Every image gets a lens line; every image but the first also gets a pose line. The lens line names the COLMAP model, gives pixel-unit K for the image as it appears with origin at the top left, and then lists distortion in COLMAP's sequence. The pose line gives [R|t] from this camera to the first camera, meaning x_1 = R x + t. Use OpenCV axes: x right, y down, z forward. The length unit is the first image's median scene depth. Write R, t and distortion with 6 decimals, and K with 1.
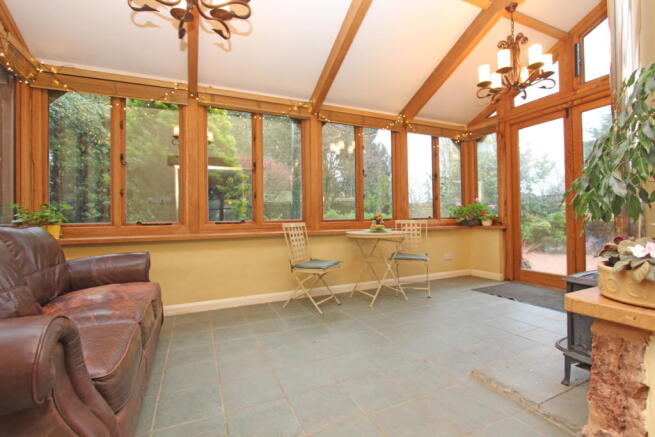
lens RADIAL K [[301.6, 0, 329.2], [0, 301.6, 218.6], [0, 0, 1]] dist [-0.002570, -0.000383]
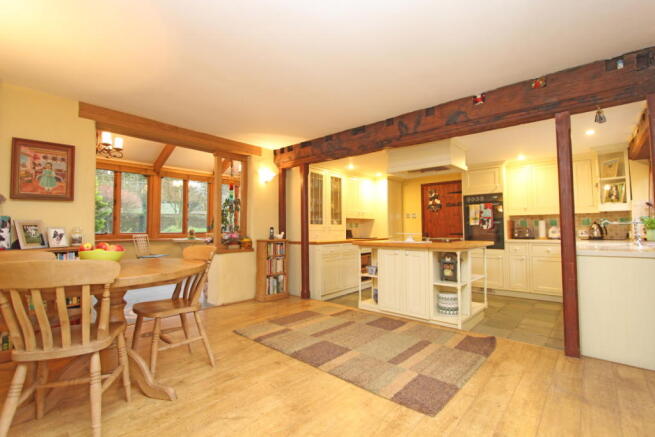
lens RADIAL K [[301.6, 0, 325.5], [0, 301.6, 217.1], [0, 0, 1]] dist [-0.002570, -0.000383]
pose [[0.921283, 0.020774, 0.388337, 0.195248], [-0.006555, 0.999260, -0.037904, -0.026832], [-0.388837, 0.032375, 0.920738, -1.055772]]
